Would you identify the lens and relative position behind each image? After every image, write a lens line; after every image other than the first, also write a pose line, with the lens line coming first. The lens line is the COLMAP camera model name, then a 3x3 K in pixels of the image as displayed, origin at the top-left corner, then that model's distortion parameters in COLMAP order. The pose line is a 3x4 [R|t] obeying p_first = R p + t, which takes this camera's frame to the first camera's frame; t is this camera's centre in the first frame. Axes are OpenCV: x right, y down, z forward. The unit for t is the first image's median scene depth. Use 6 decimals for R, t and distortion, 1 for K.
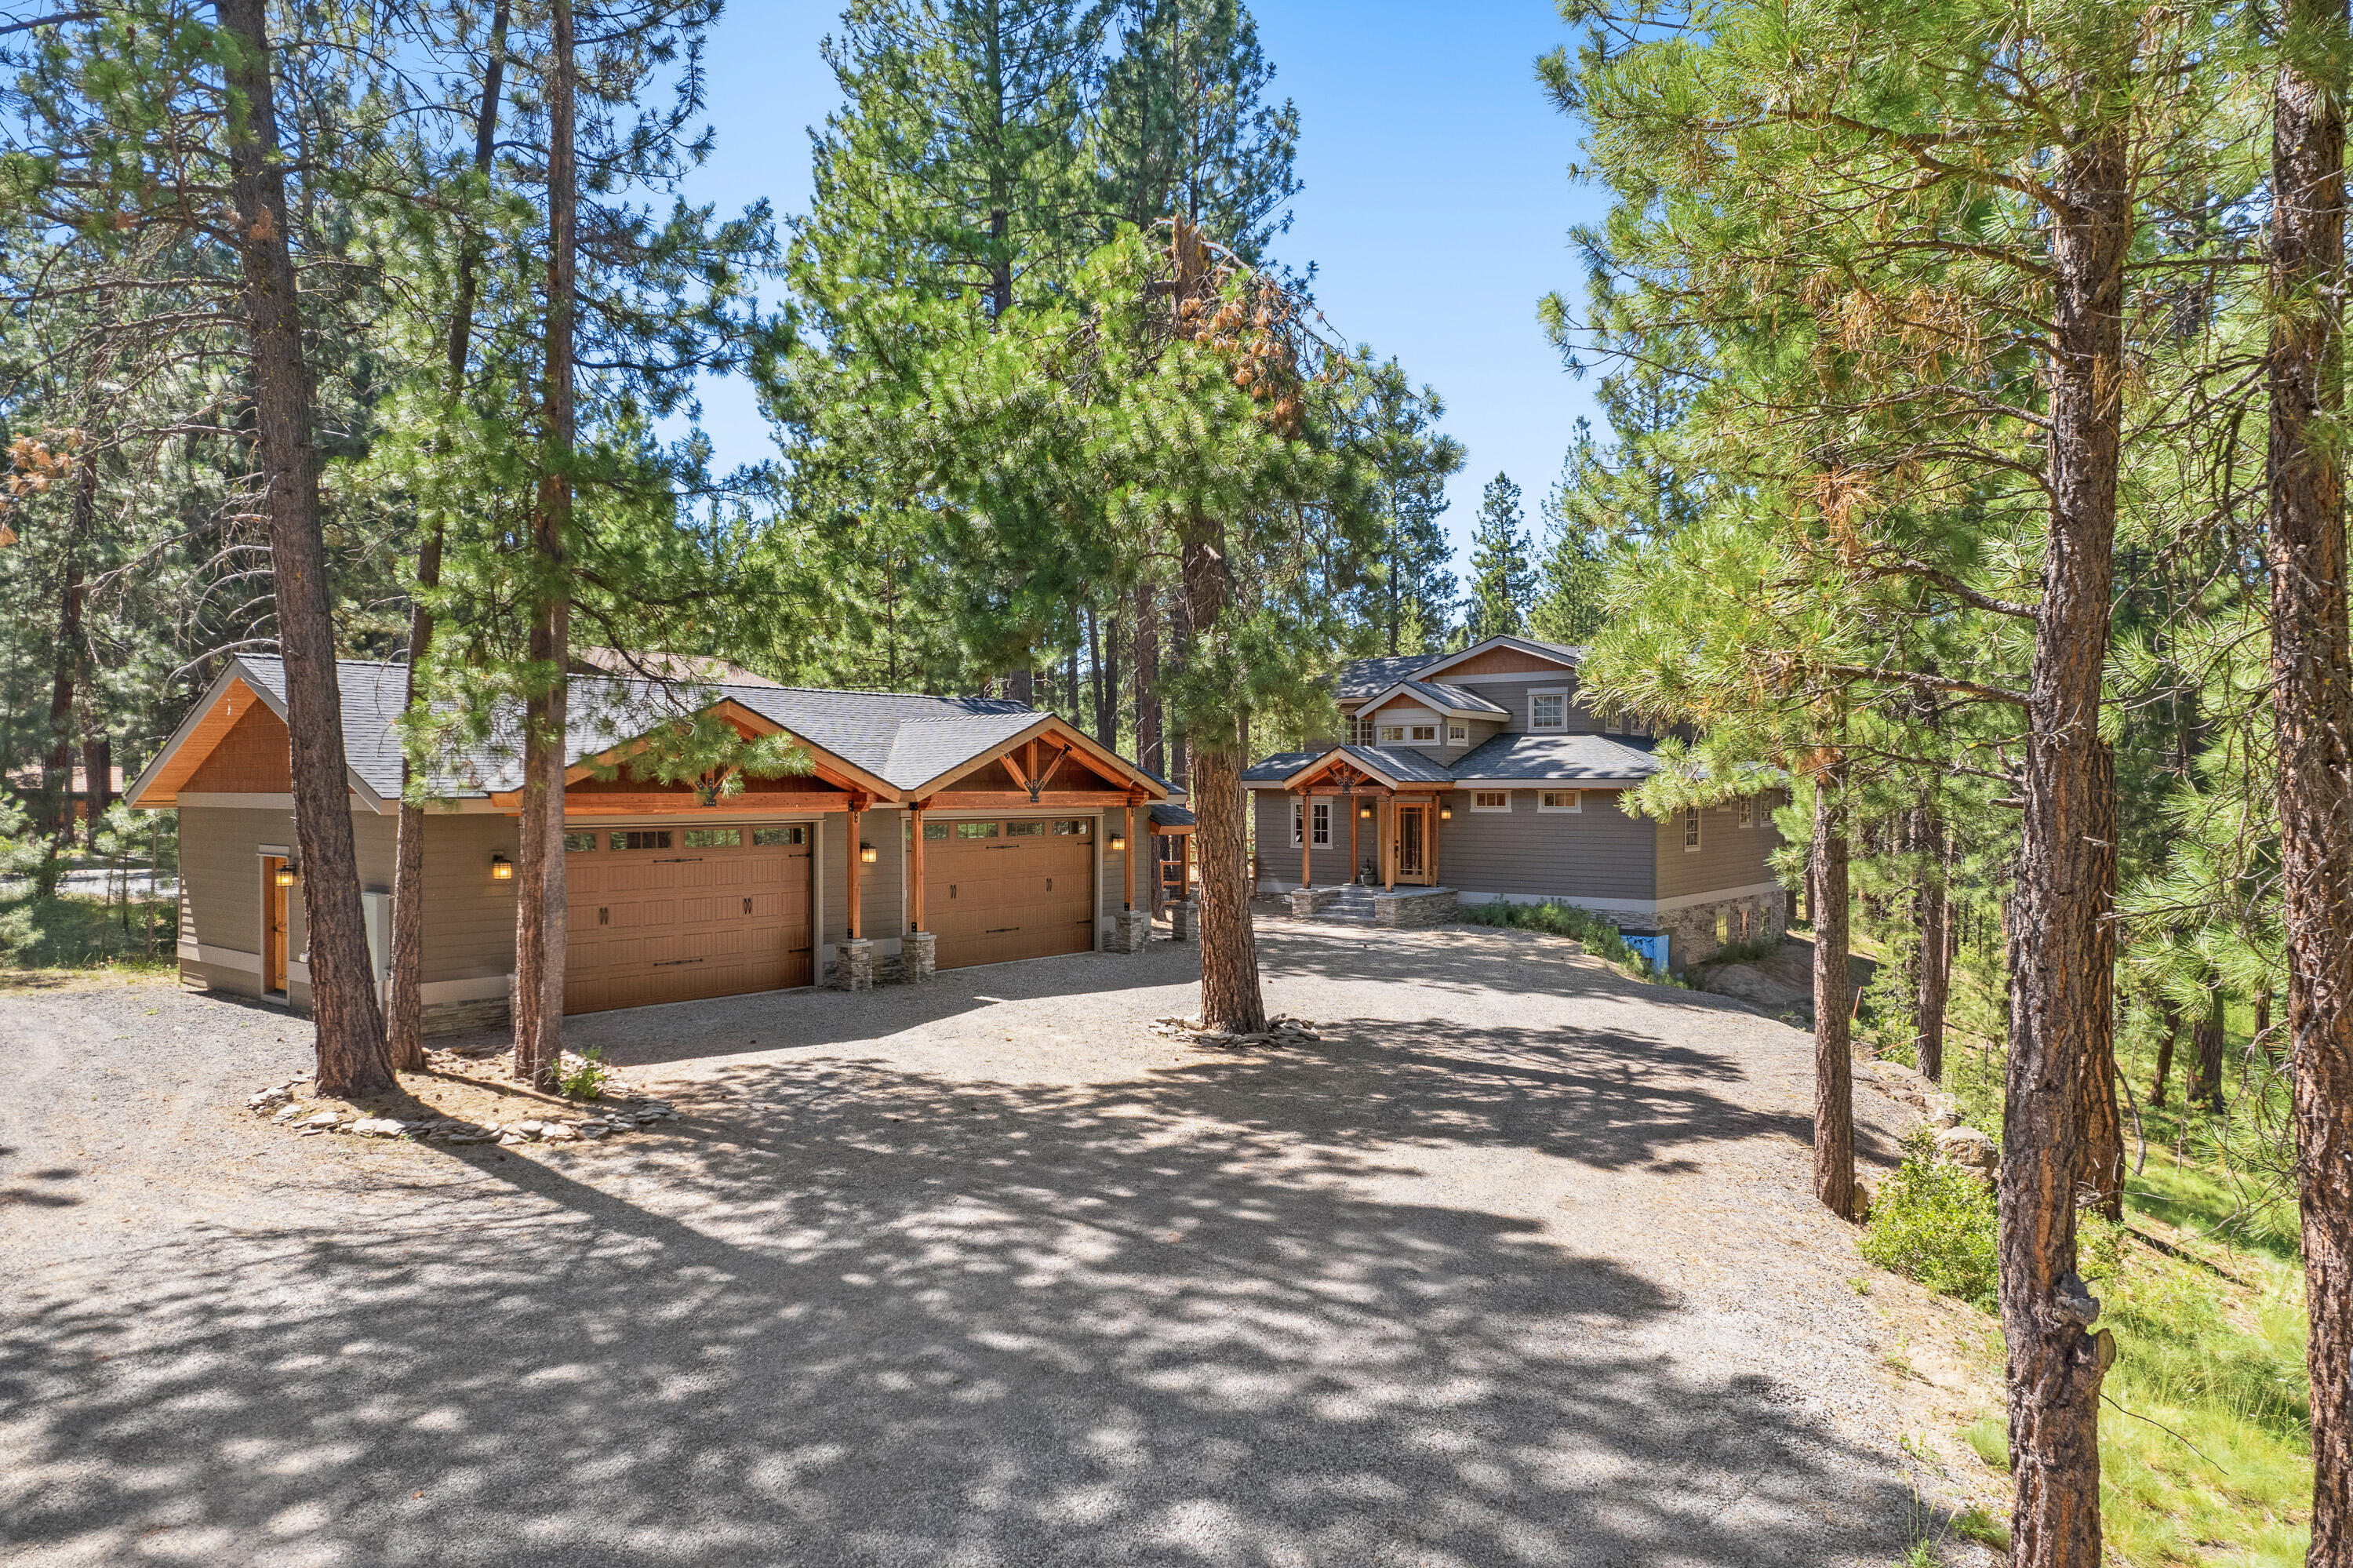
lens RADIAL K [[1515.8, 0, 1176.5], [0, 1515.8, 784.0], [0, 0, 1]] dist [-0.070913, 0.062819]
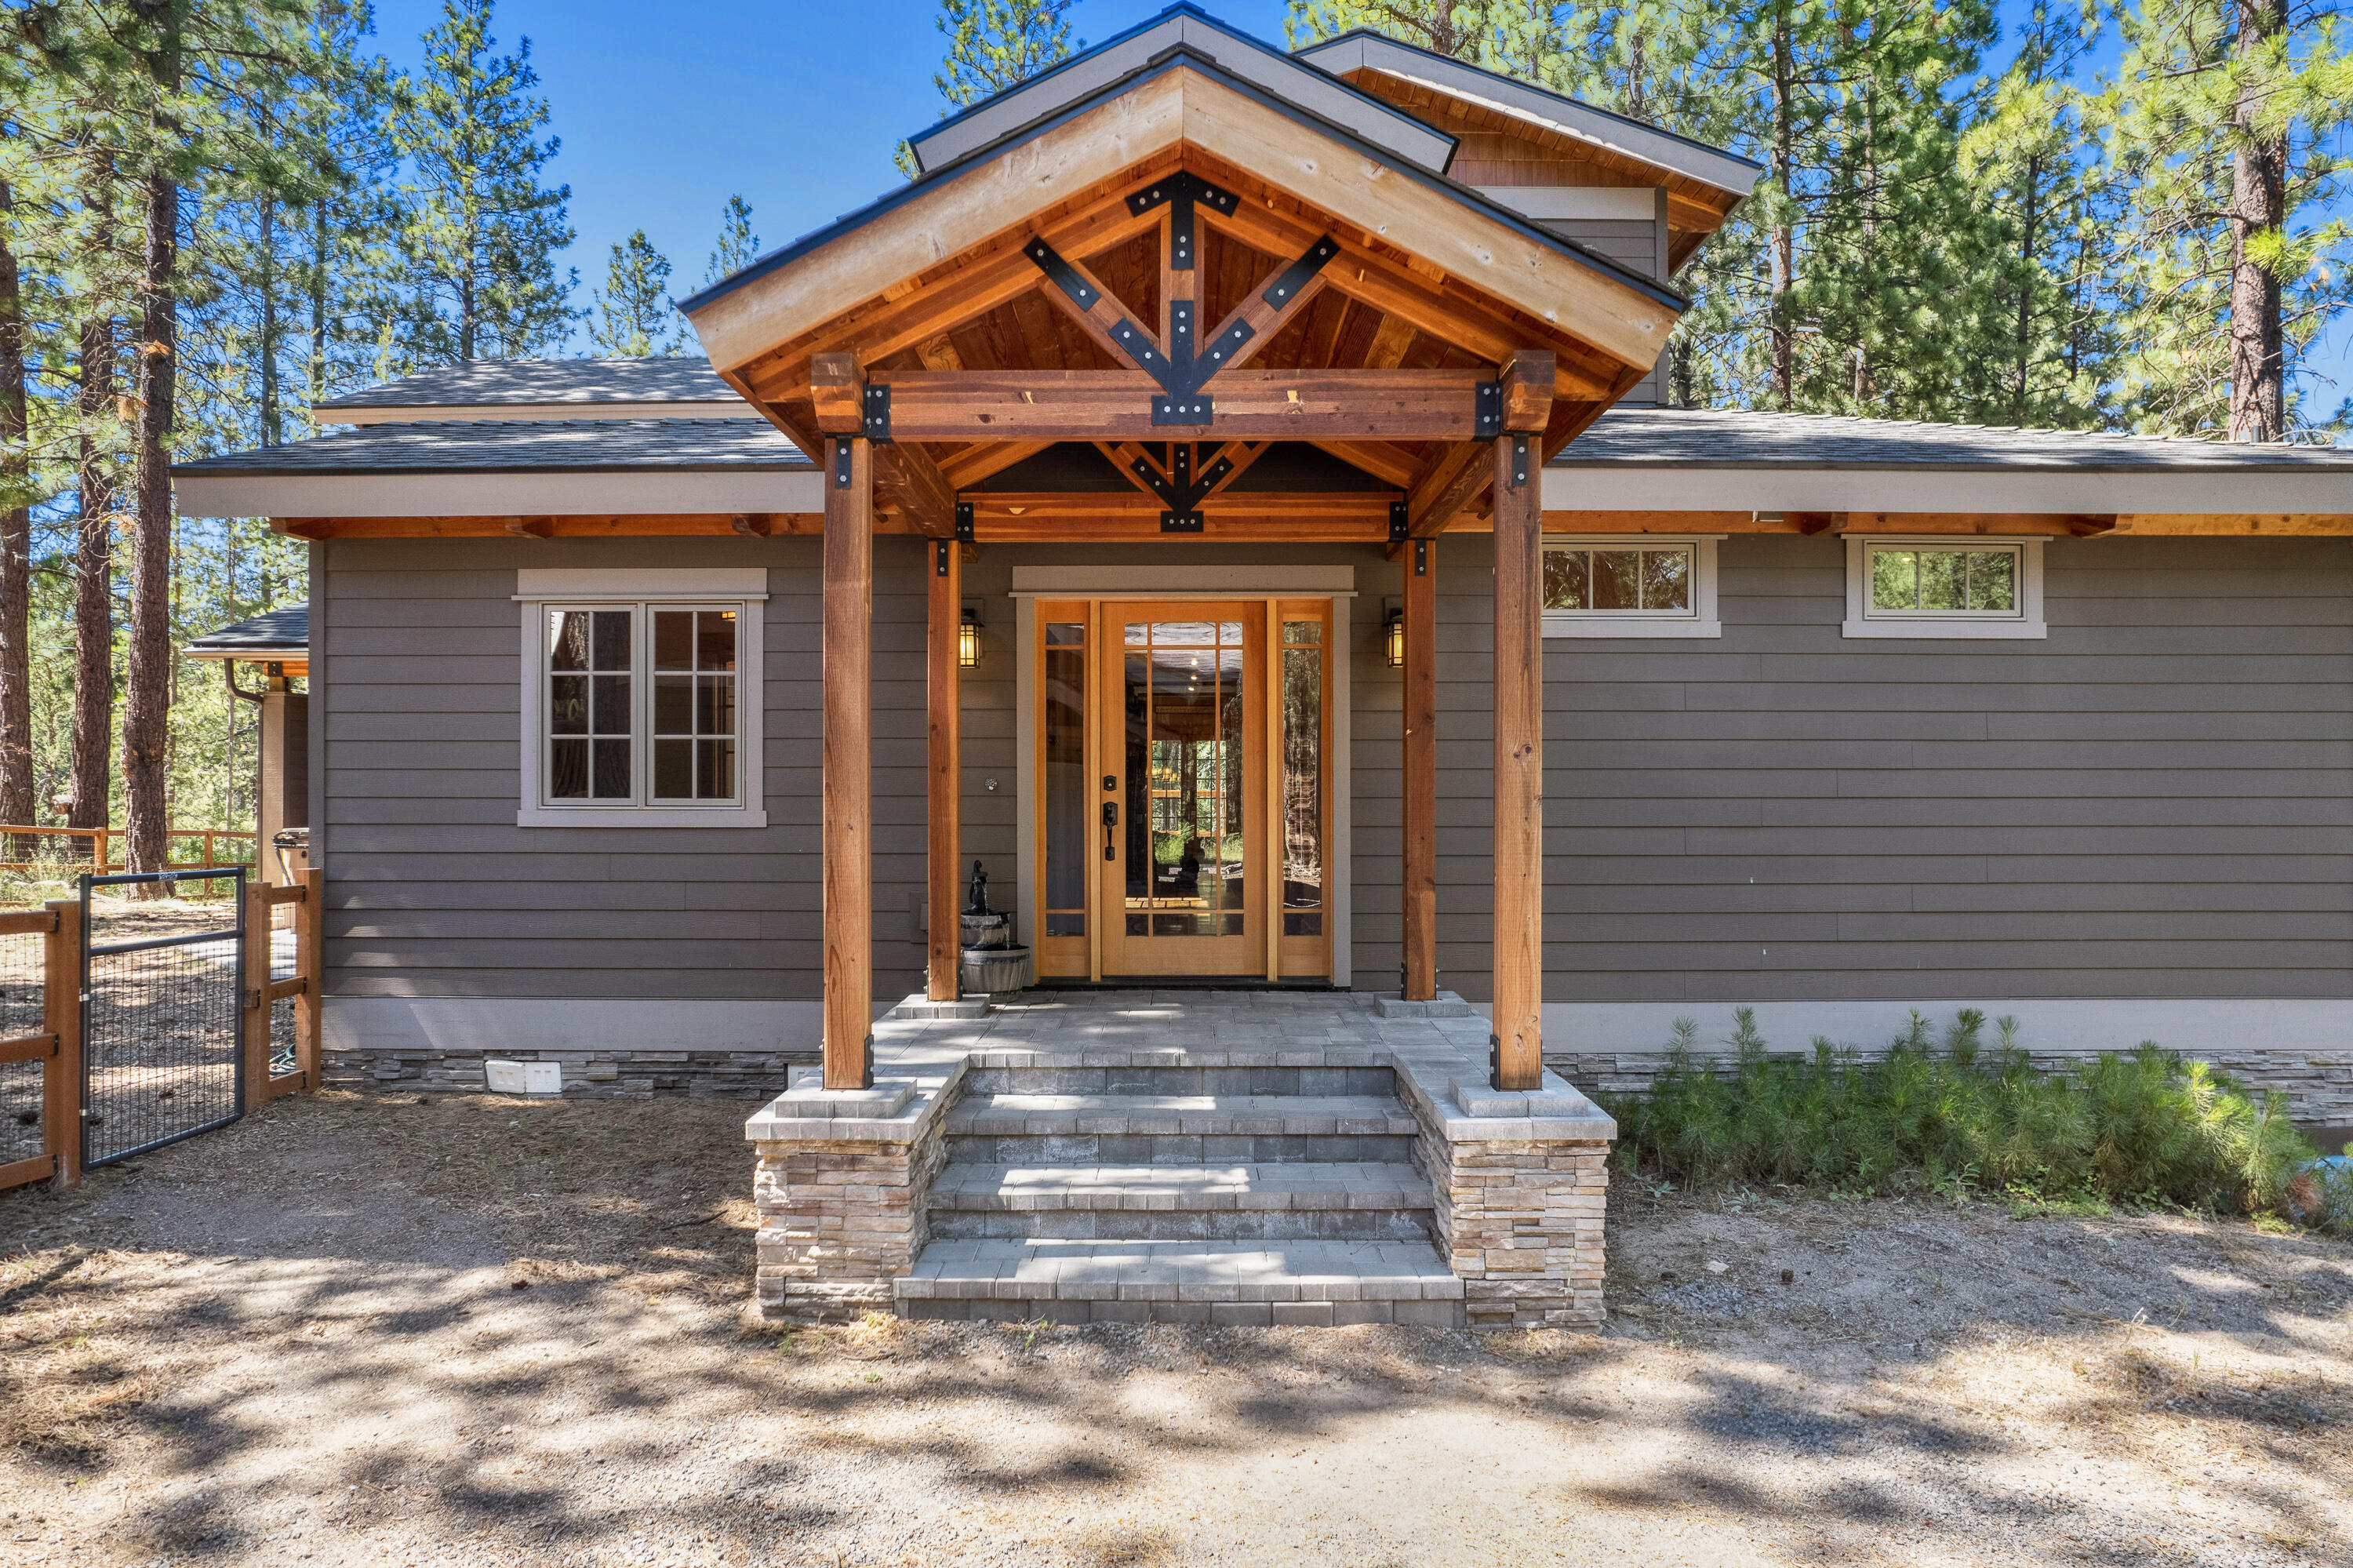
lens RADIAL K [[1515.8, 0, 1176.5], [0, 1515.8, 784.0], [0, 0, 1]] dist [-0.070913, 0.062819]
pose [[0.771352, 0.008294, 0.636355, 0.016433], [0.005352, 0.999795, -0.019519, 0.041456], [-0.636387, 0.018461, 0.771149, 0.802610]]
